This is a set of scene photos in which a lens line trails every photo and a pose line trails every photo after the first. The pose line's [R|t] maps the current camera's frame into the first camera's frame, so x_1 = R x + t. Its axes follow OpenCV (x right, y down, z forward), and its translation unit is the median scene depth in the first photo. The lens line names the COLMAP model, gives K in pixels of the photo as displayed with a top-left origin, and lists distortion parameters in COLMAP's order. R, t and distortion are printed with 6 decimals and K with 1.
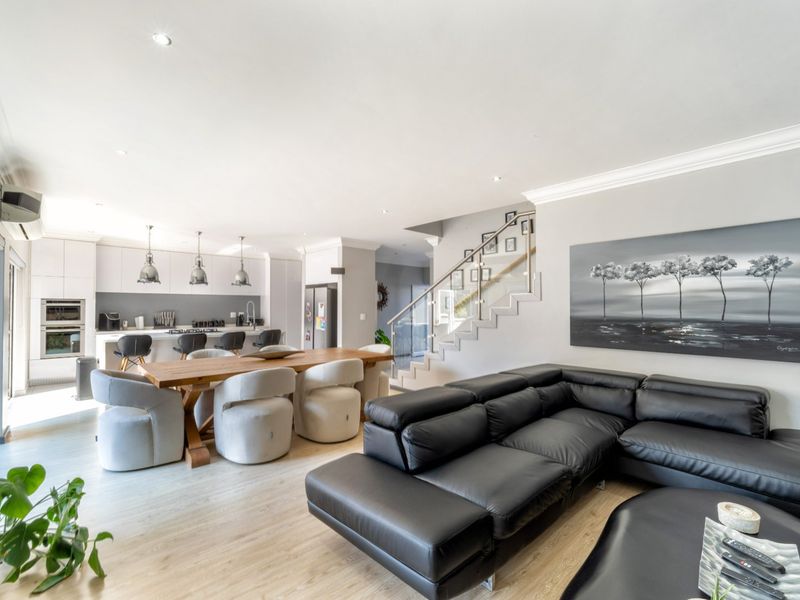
lens RADIAL K [[358.1, 0, 385.0], [0, 358.1, 301.6], [0, 0, 1]] dist [-0.001929, -0.000082]
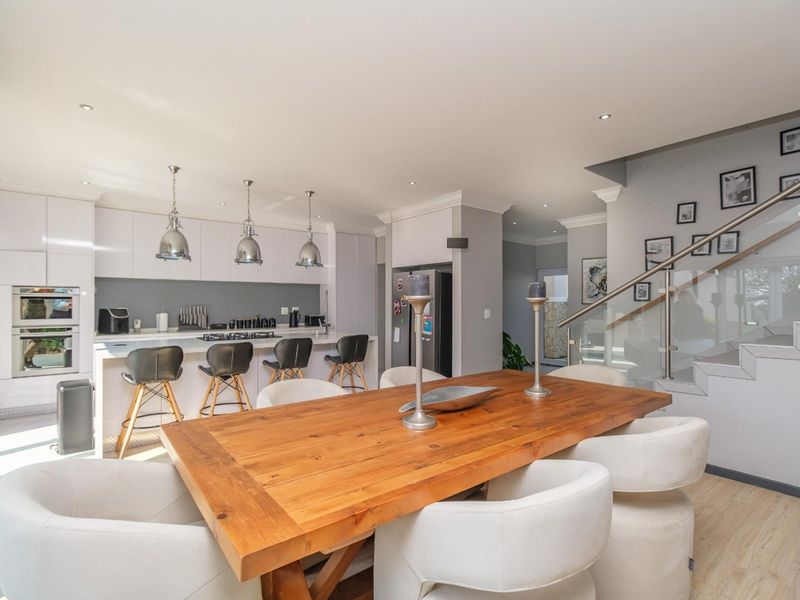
lens RADIAL K [[399.0, 0, 402.8], [0, 399.0, 302.8], [0, 0, 1]] dist [0.000211, -0.000506]
pose [[0.999166, 0.000126, -0.040843, -0.197050], [0.000450, 0.999900, 0.014101, 0.012264], [0.040840, -0.014108, 0.999066, 0.271015]]
